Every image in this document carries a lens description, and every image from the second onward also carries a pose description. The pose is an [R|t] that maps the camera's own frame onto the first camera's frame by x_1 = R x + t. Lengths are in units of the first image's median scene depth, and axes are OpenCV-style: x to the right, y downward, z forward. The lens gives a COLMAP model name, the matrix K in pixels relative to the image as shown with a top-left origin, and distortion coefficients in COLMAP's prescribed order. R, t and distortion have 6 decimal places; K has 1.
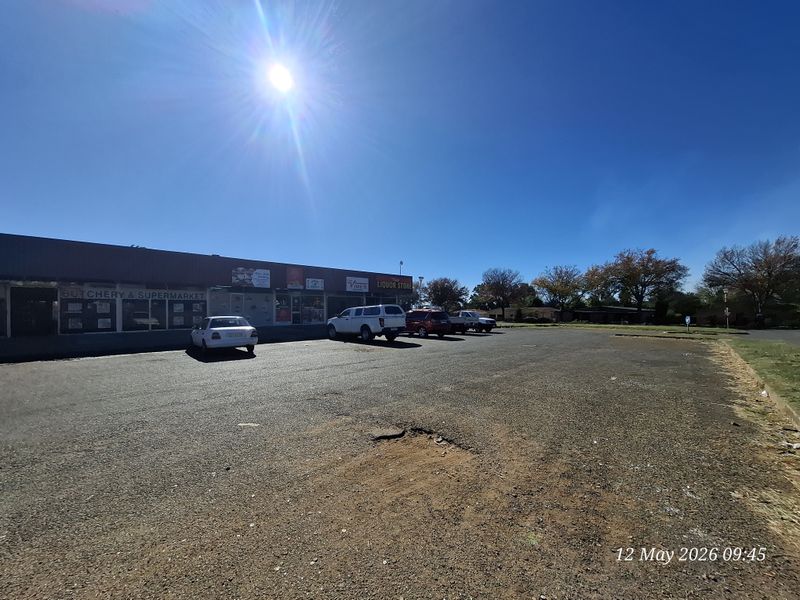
lens RADIAL K [[320.3, 0, 406.6], [0, 320.3, 307.3], [0, 0, 1]] dist [0.013138, 0.001107]
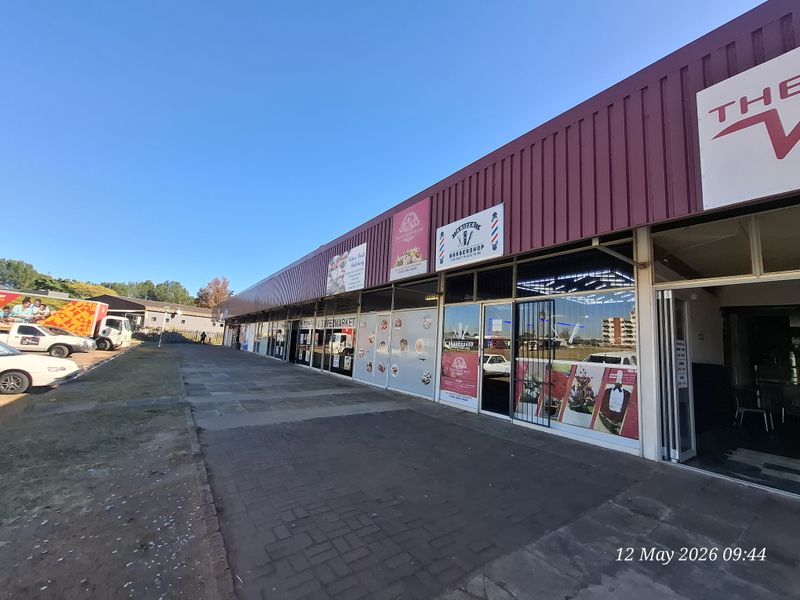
lens RADIAL K [[320.3, 0, 401.4], [0, 320.3, 311.0], [0, 0, 1]] dist [0.013138, 0.001107]
pose [[-0.181705, -0.118840, -0.976146, -0.079510], [-0.061211, 0.992112, -0.109390, 0.003953], [0.981446, 0.039874, -0.187546, 1.197042]]
